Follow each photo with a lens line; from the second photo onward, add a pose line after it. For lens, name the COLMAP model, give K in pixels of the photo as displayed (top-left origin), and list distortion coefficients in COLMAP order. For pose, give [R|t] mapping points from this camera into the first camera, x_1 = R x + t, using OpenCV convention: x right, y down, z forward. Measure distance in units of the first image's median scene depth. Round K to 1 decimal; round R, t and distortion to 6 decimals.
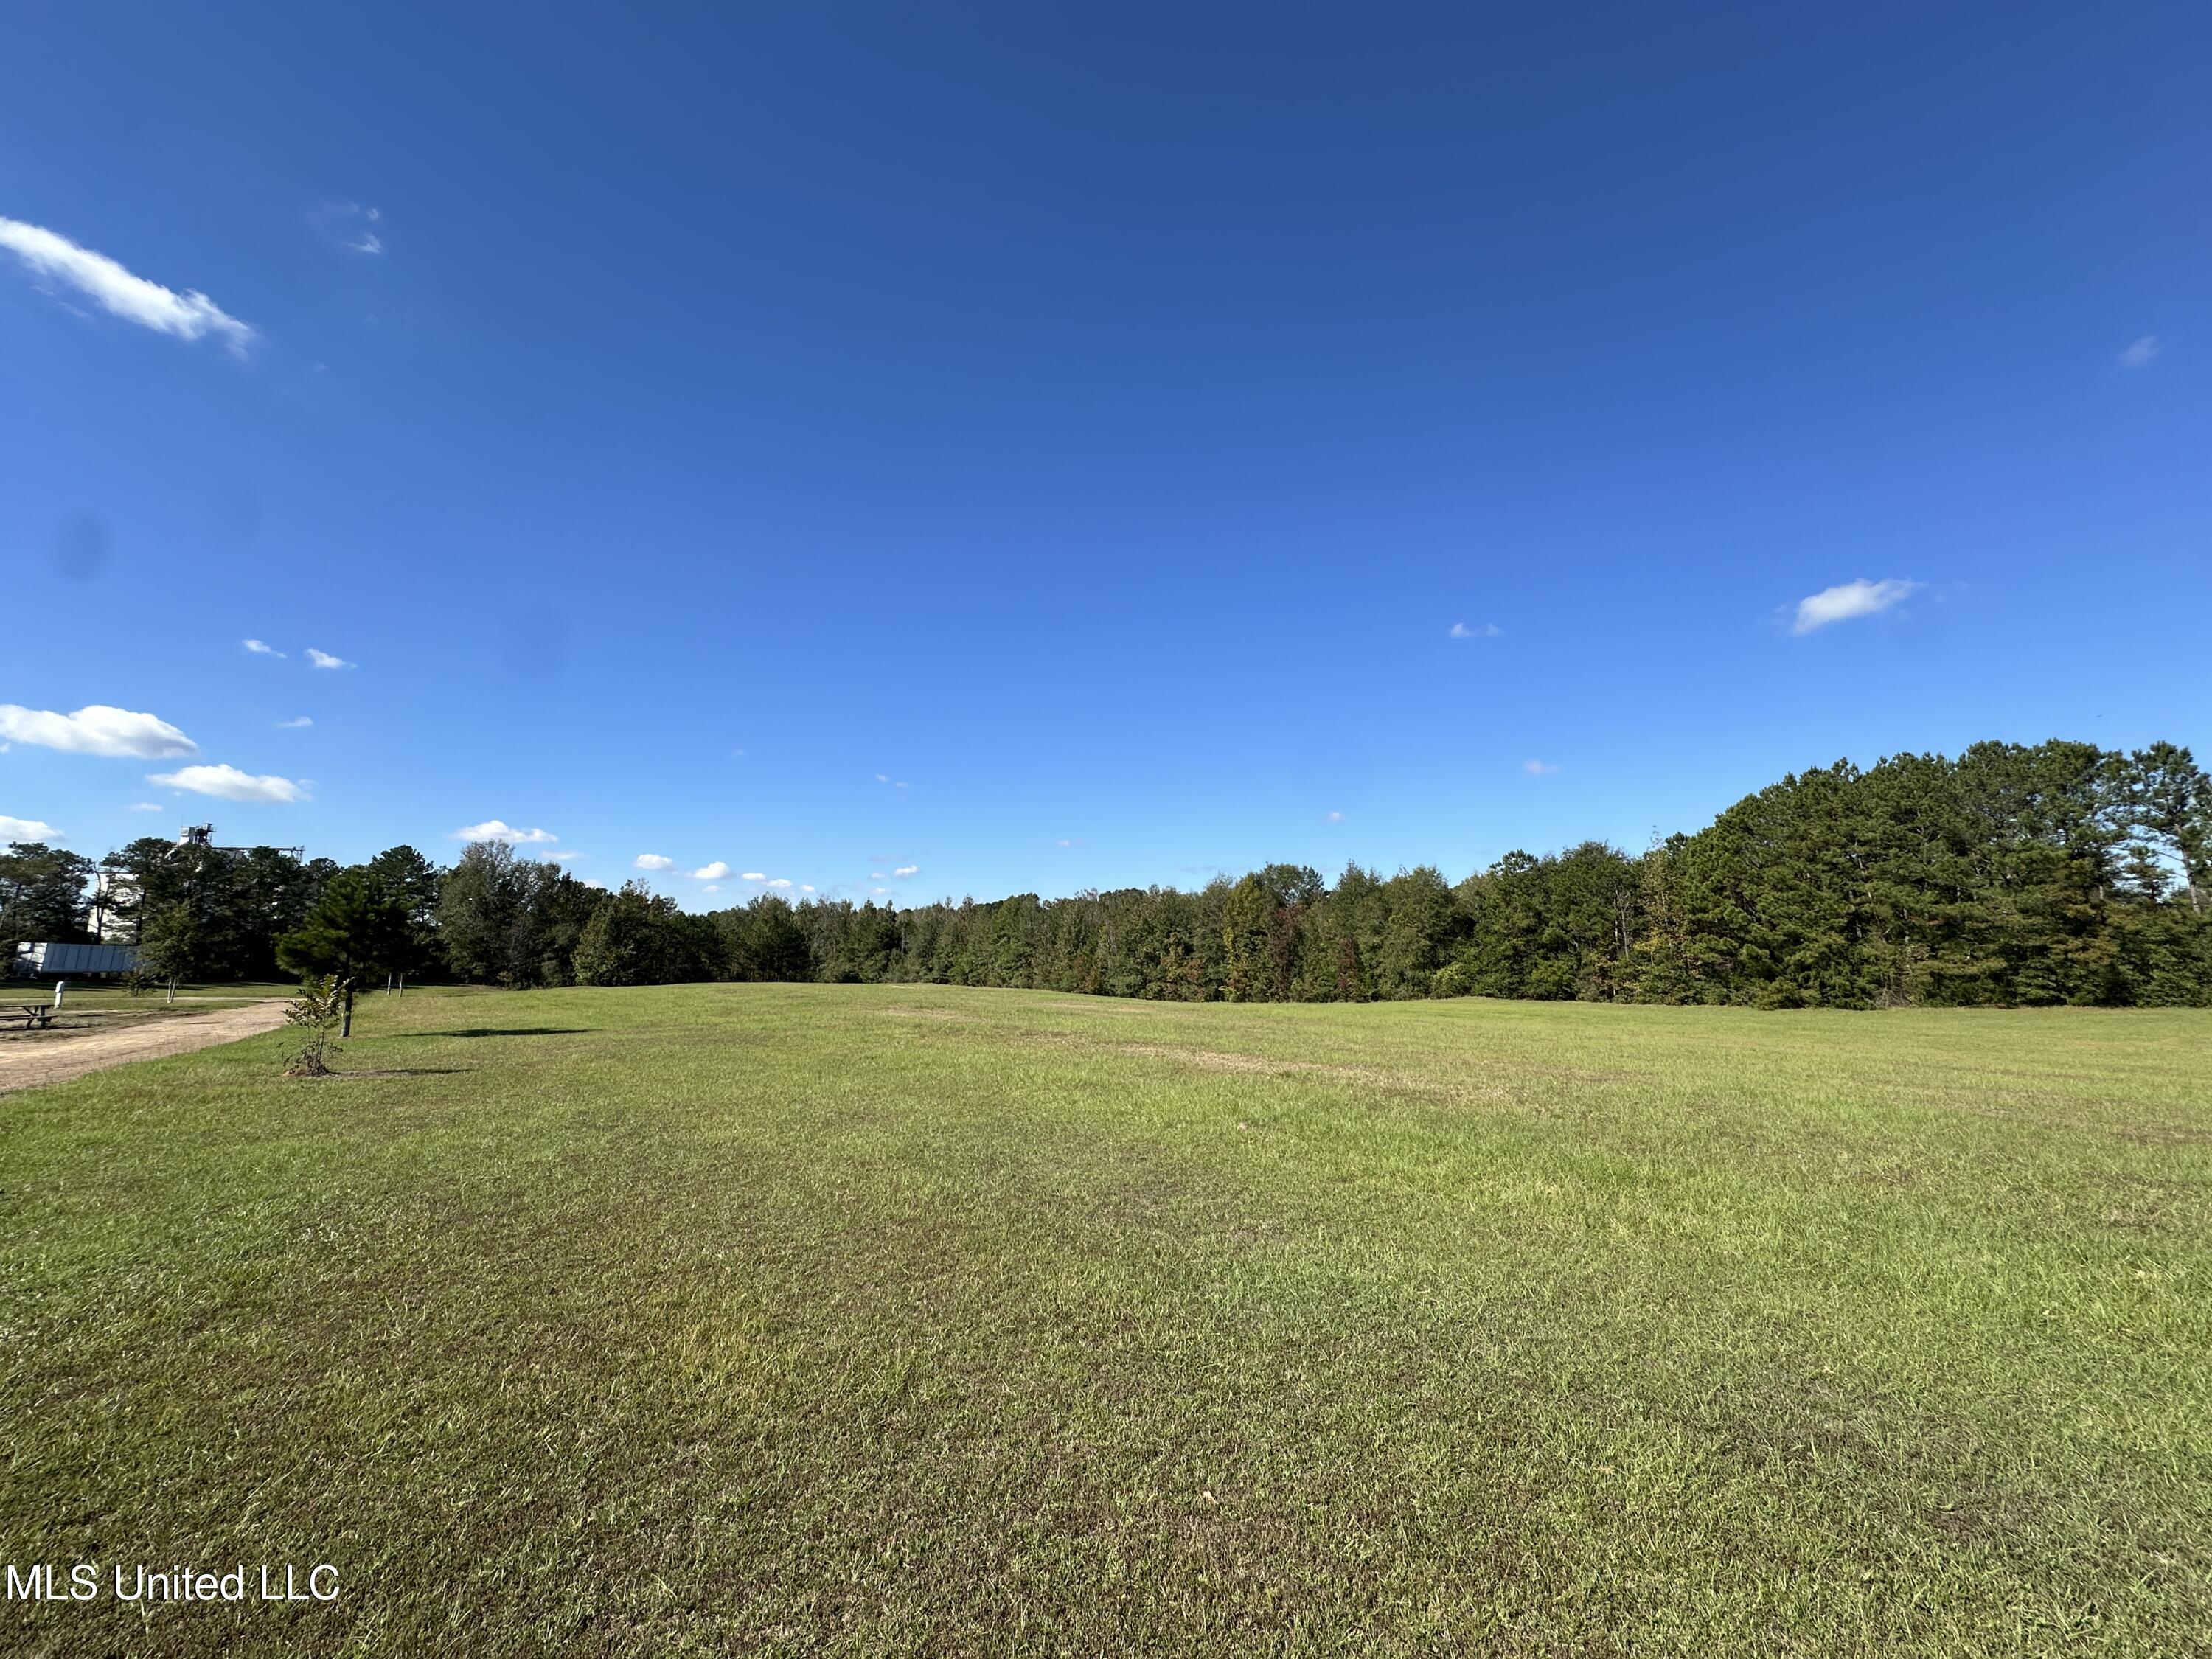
lens RADIAL K [[882.8, 0, 1105.0], [0, 882.8, 825.8], [0, 0, 1]] dist [-0.005284, 0.001028]
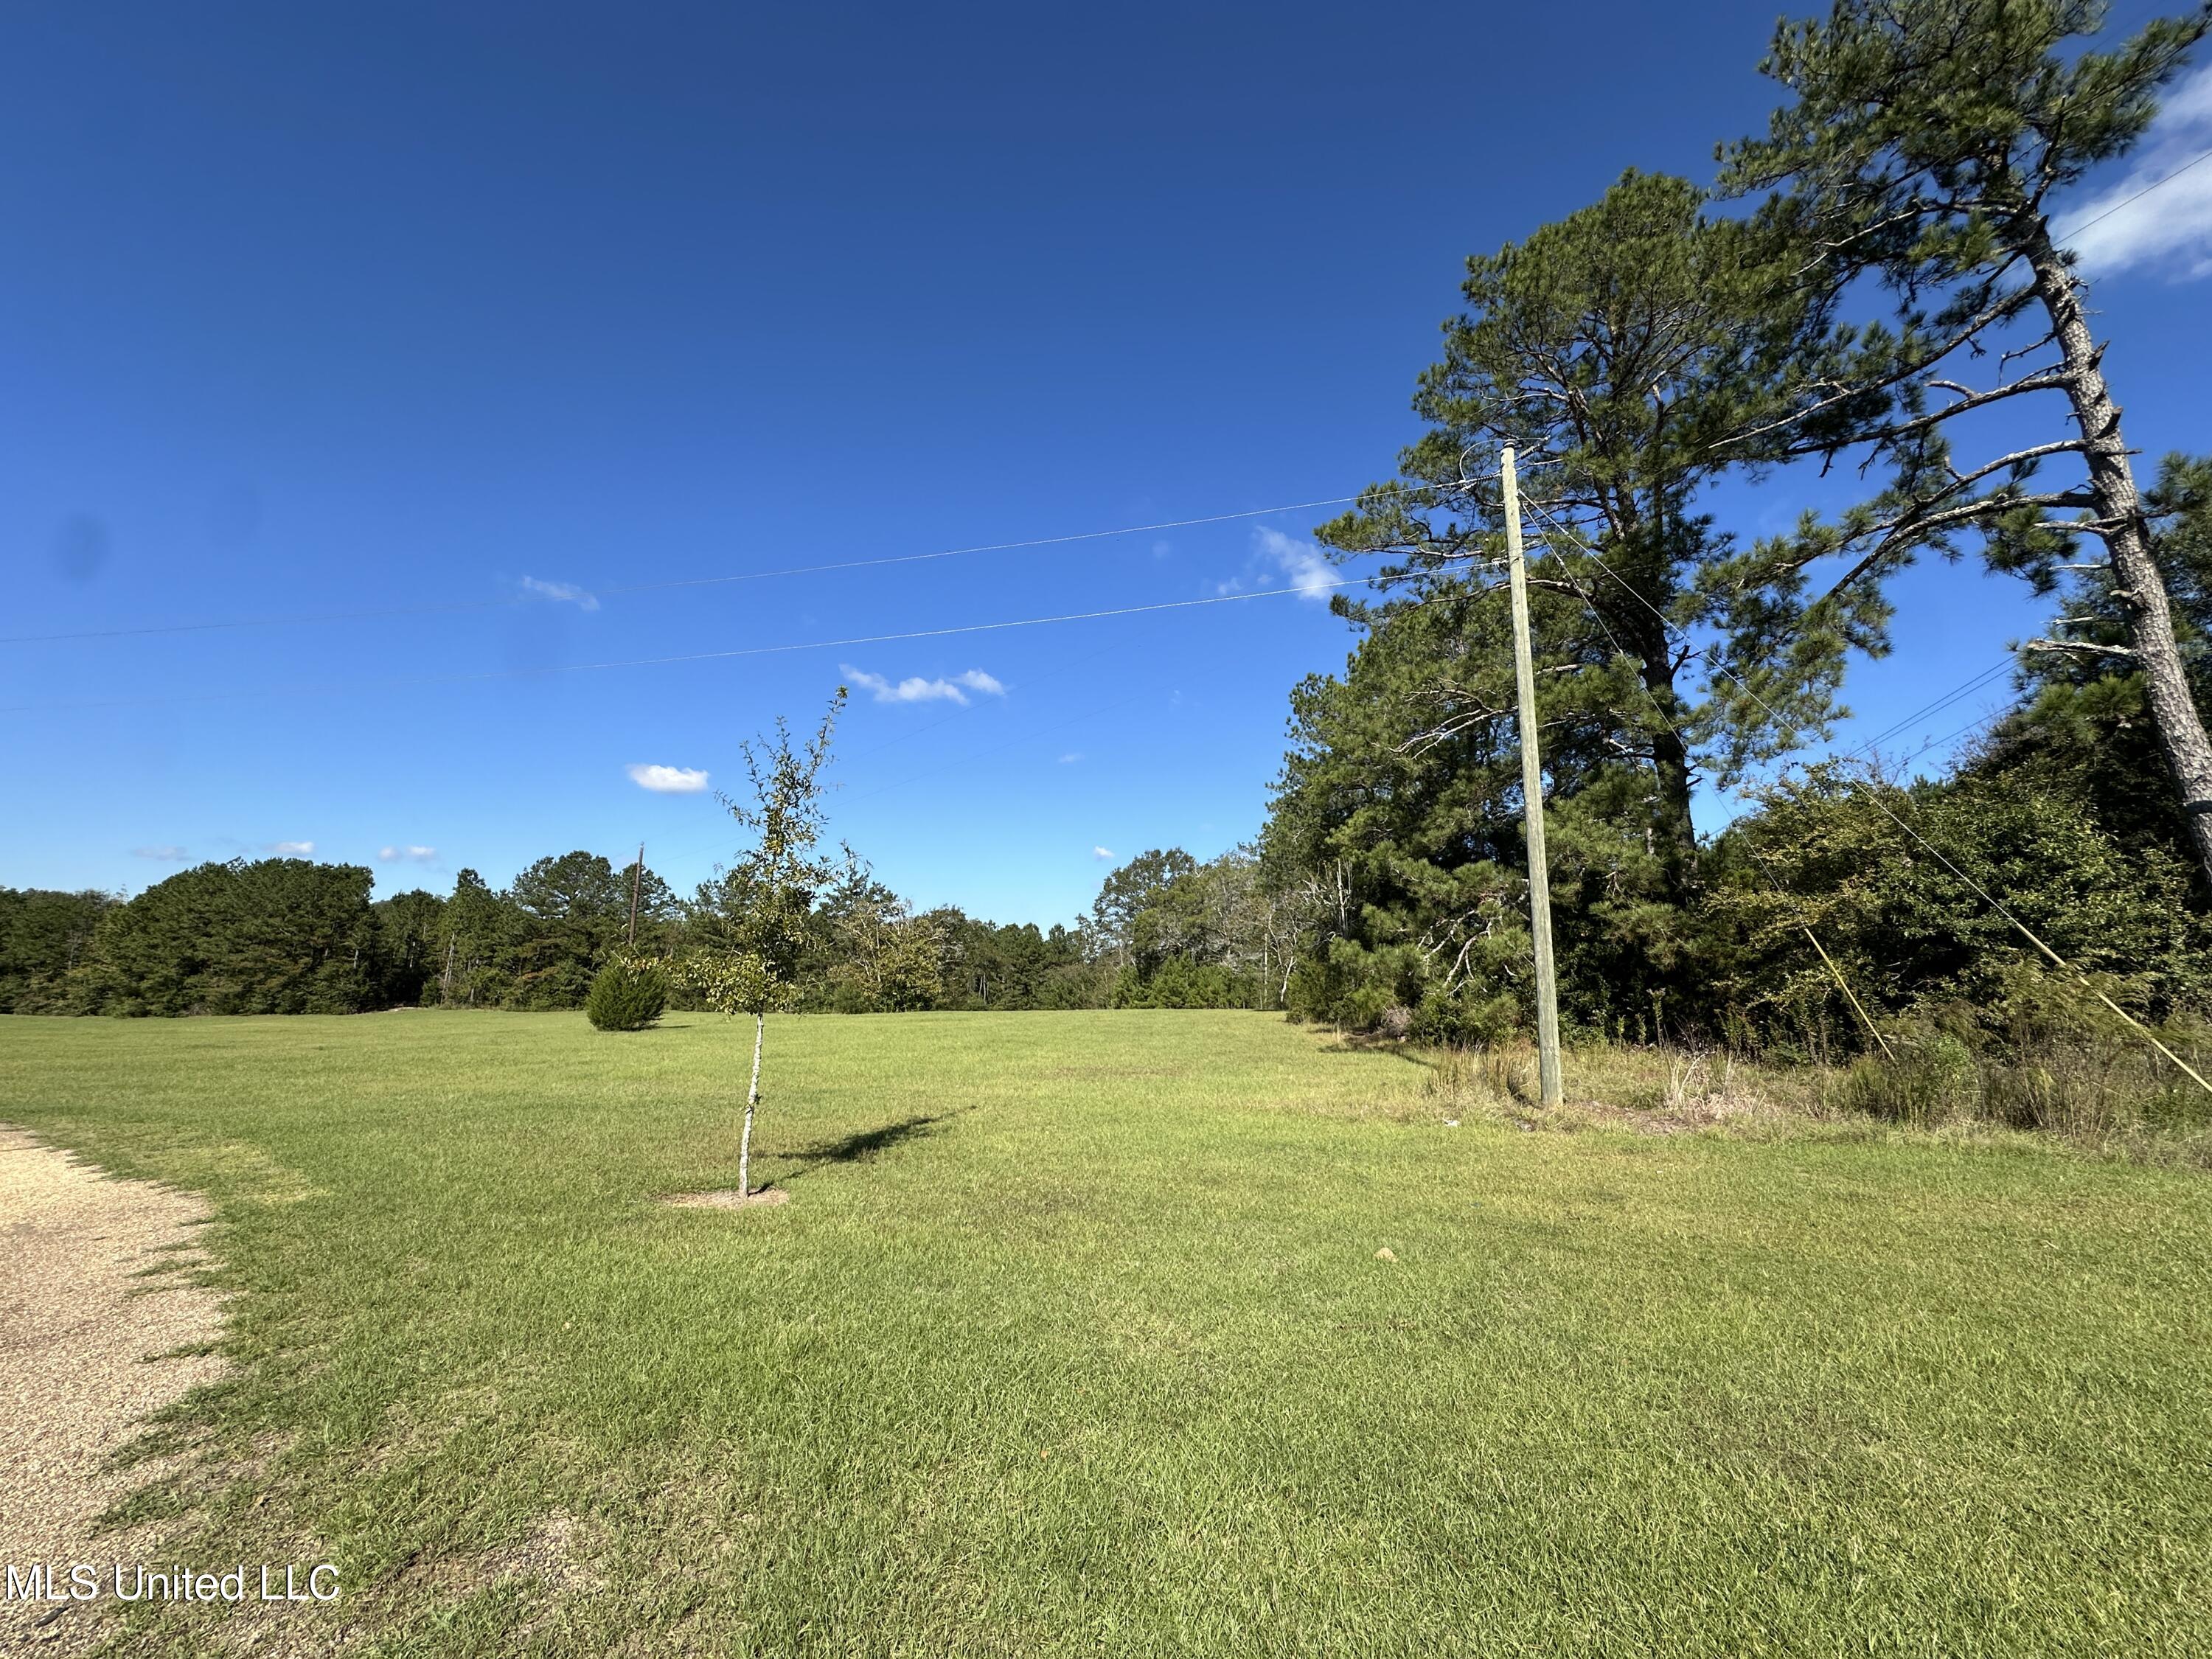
lens RADIAL K [[882.8, 0, 1103.7], [0, 882.8, 827.9], [0, 0, 1]] dist [-0.005284, 0.001028]
pose [[0.625222, 0.157451, 0.764399, 0.439703], [-0.139825, 0.986189, -0.088769, -0.150243], [-0.767819, -0.051382, 0.638603, -0.866266]]
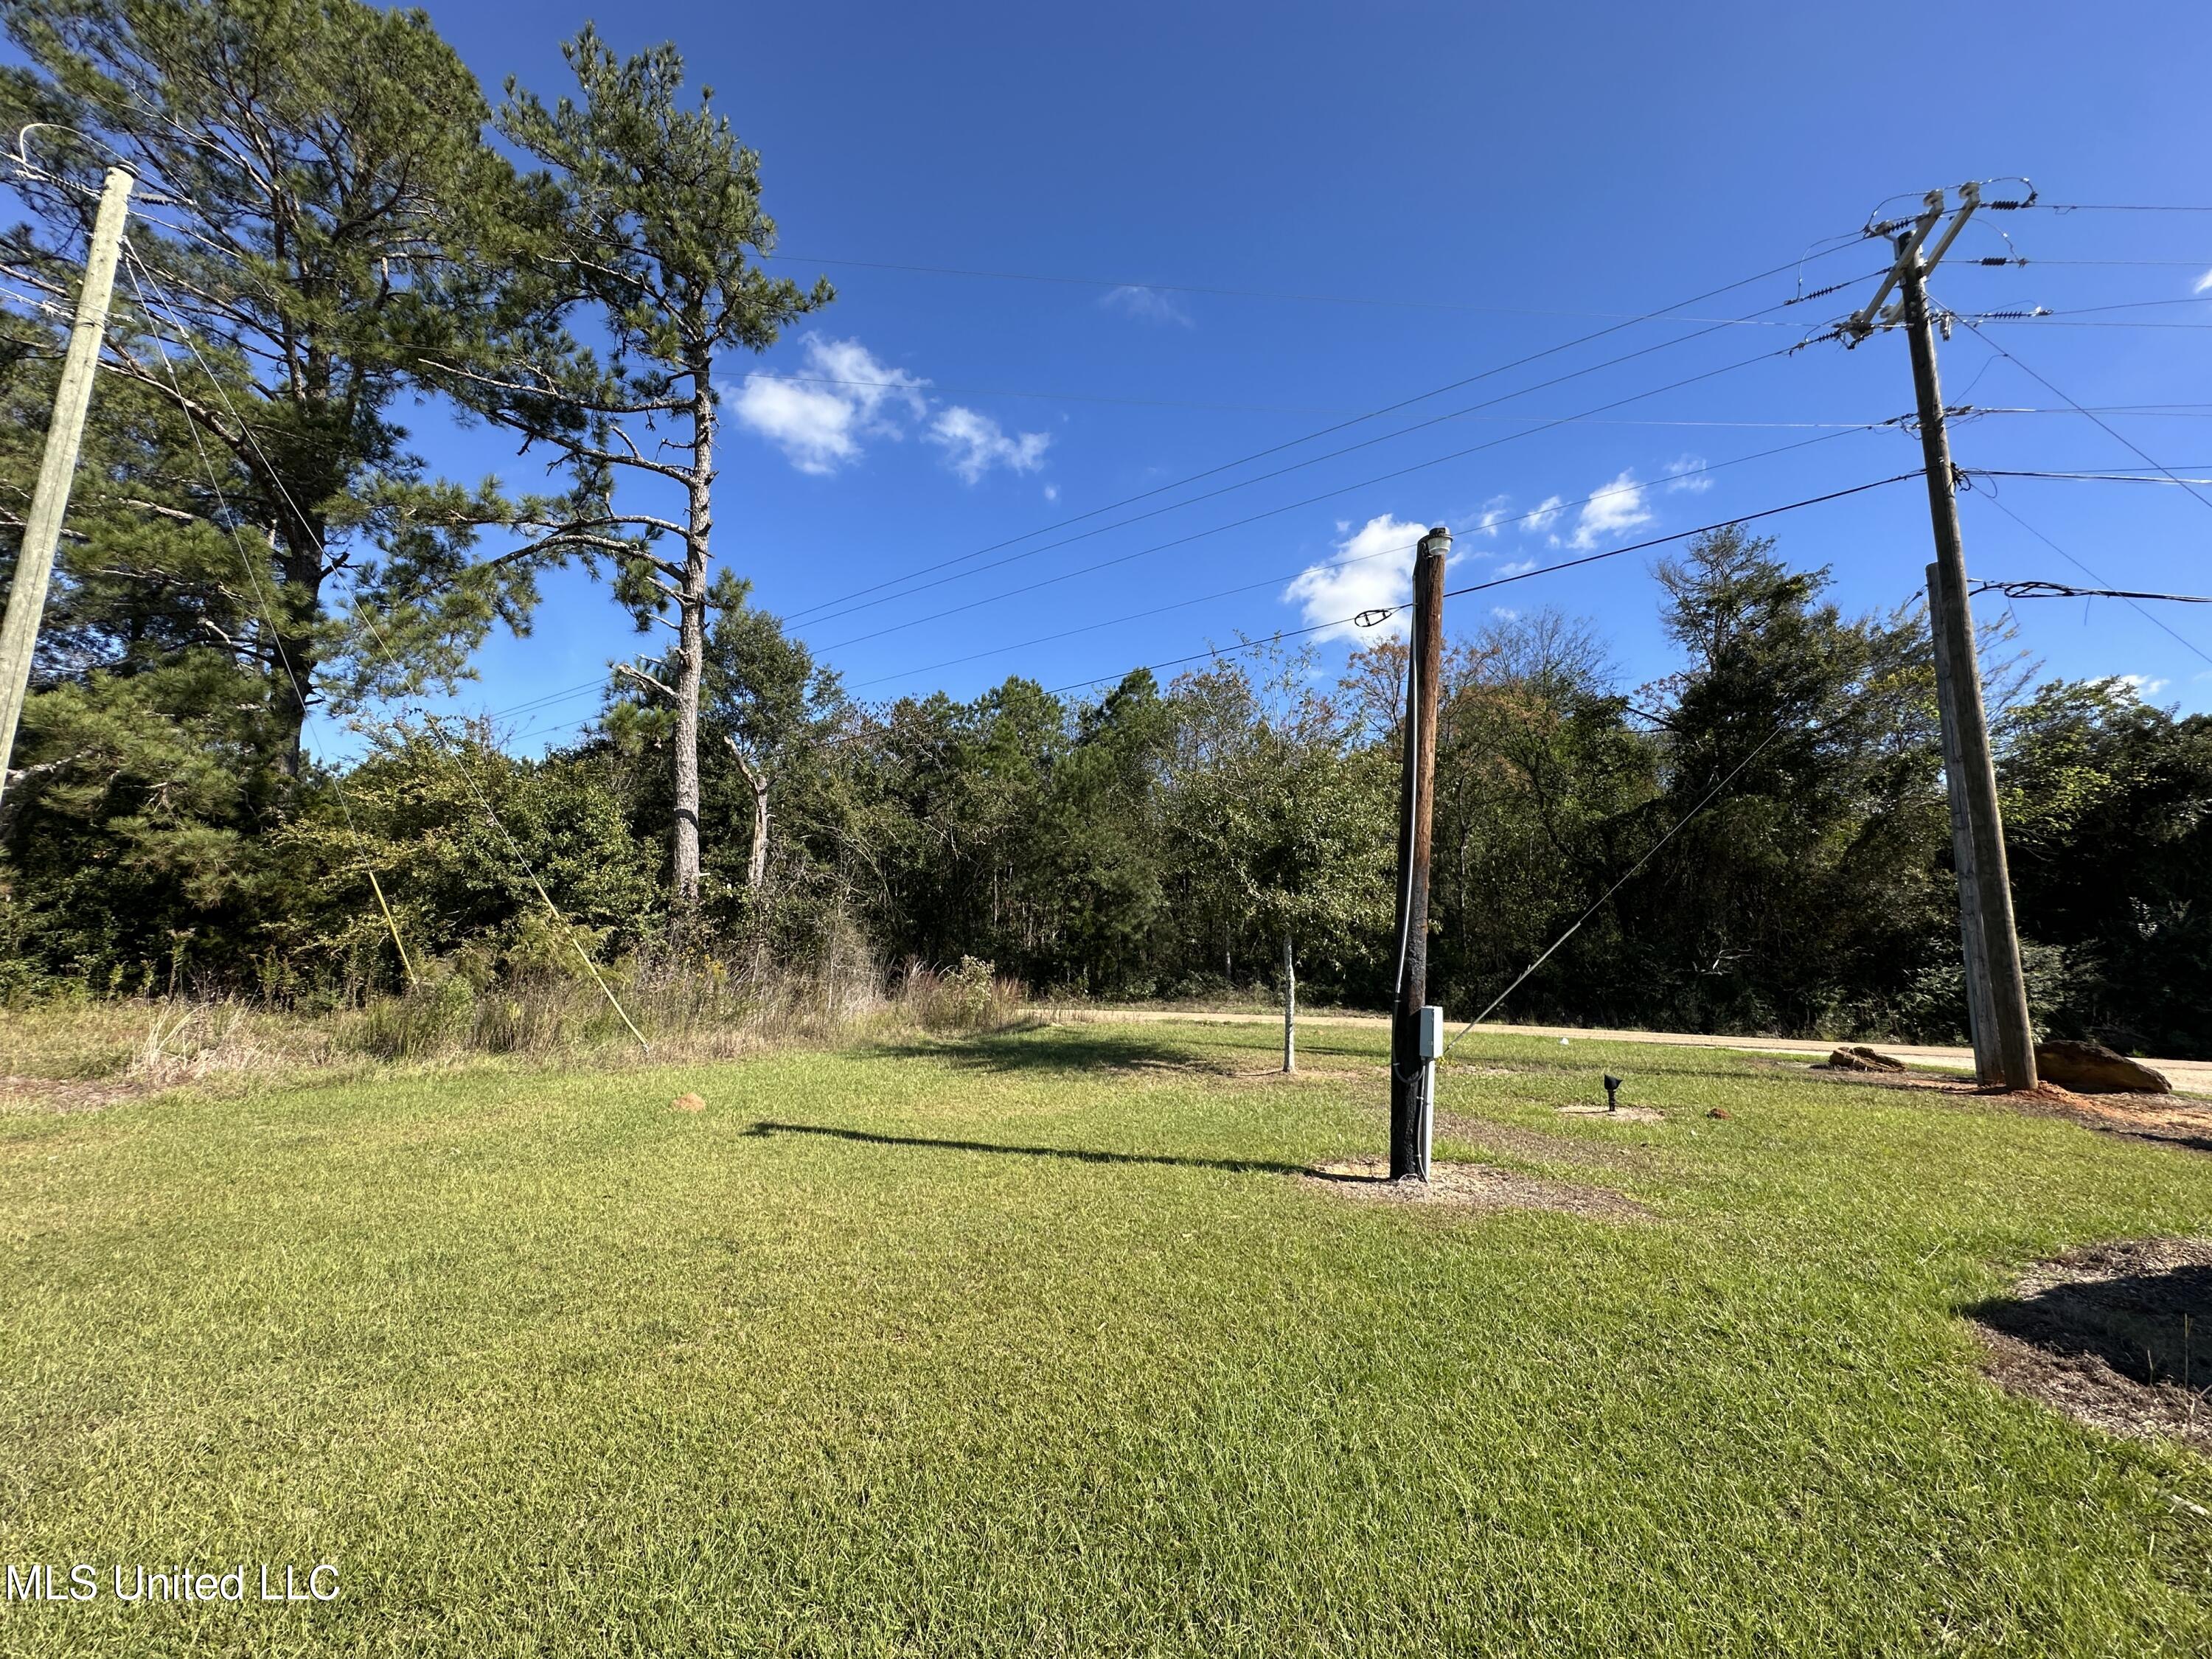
lens RADIAL K [[882.8, 0, 1103.4], [0, 882.8, 827.9], [0, 0, 1]] dist [-0.005284, 0.001028]
pose [[-0.602745, 0.114647, 0.789655, 0.451716], [-0.141488, 0.958586, -0.247171, -0.160144], [-0.785289, -0.260707, -0.561562, -0.938196]]
